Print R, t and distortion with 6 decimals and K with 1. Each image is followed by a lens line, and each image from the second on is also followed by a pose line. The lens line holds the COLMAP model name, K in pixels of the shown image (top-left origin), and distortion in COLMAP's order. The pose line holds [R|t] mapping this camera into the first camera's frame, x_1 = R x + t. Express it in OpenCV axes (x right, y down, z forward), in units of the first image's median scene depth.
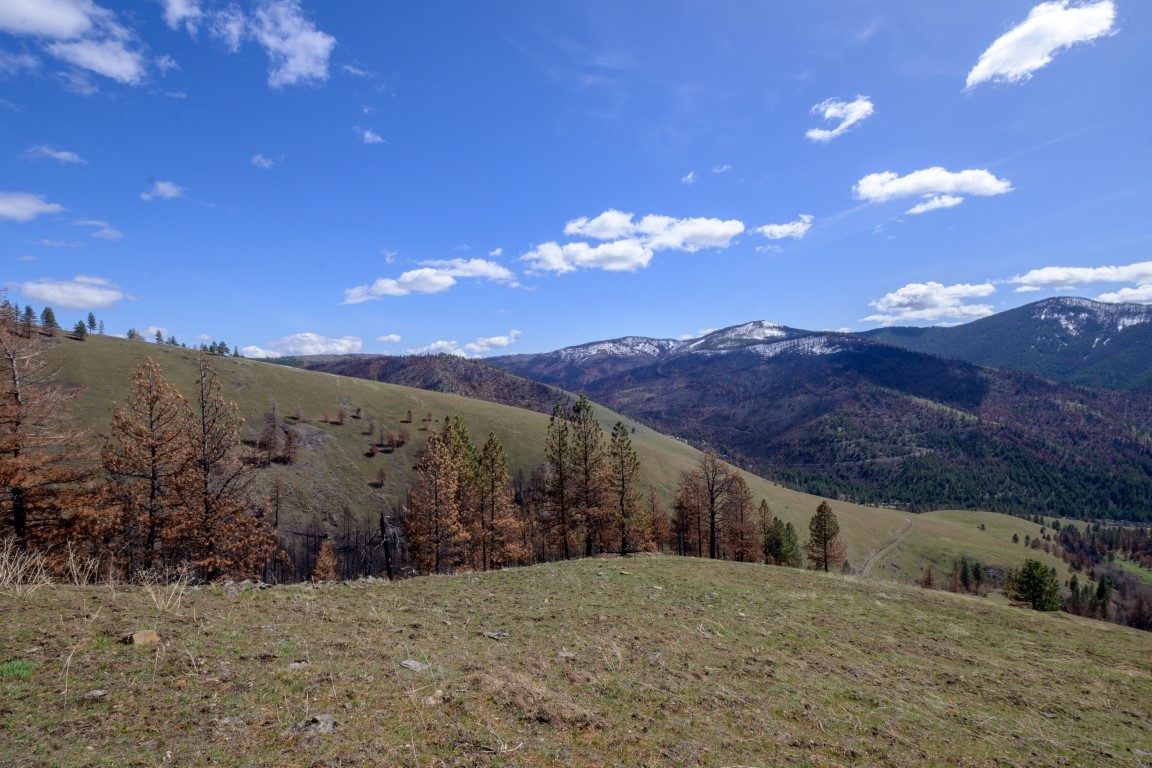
lens RADIAL K [[505.1, 0, 564.8], [0, 505.1, 404.1], [0, 0, 1]] dist [-0.015881, -0.009232]
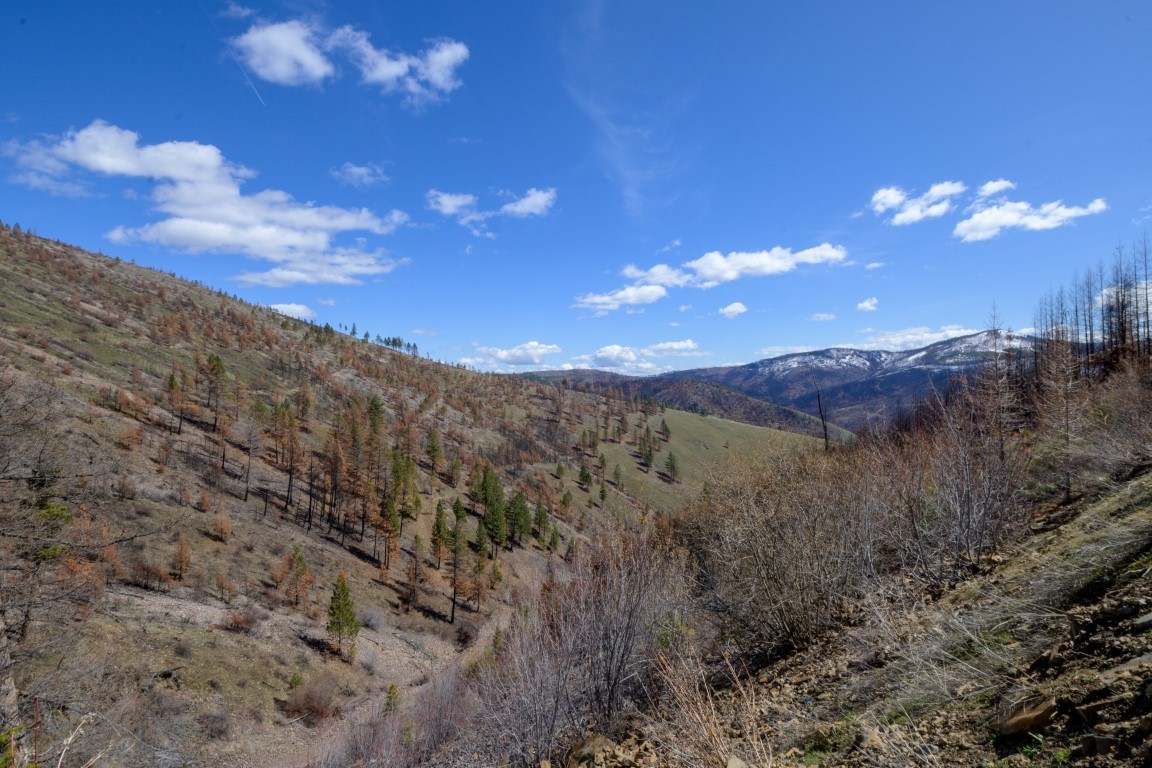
lens RADIAL K [[505.1, 0, 576.5], [0, 505.1, 381.7], [0, 0, 1]] dist [-0.015881, -0.009232]
pose [[0.948945, 0.012844, -0.315180, -0.078332], [-0.030953, 0.998140, -0.052519, -0.015112], [0.313919, 0.059593, 0.947578, -0.111427]]
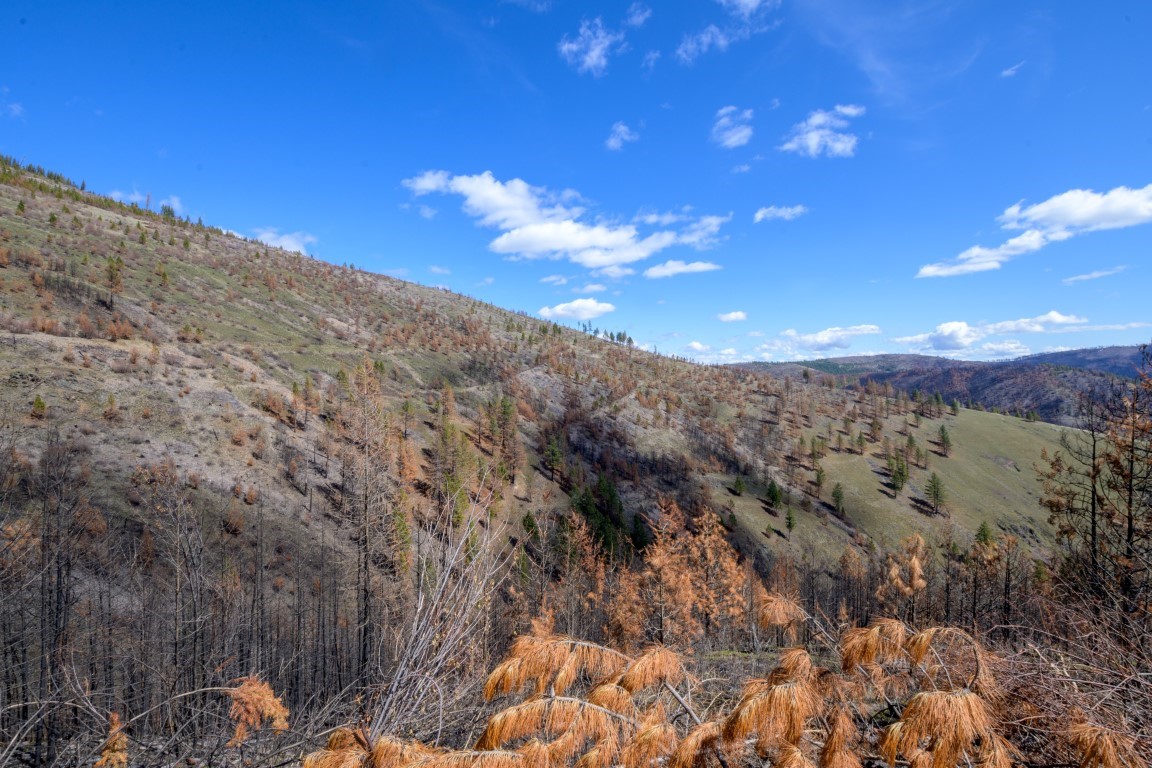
lens RADIAL K [[505.1, 0, 570.4], [0, 505.1, 388.5], [0, 0, 1]] dist [-0.015881, -0.009232]
pose [[0.623177, 0.033585, -0.781359, -0.063855], [-0.045236, 0.998953, 0.006860, -0.018435], [0.780771, 0.031071, 0.624044, -0.088038]]
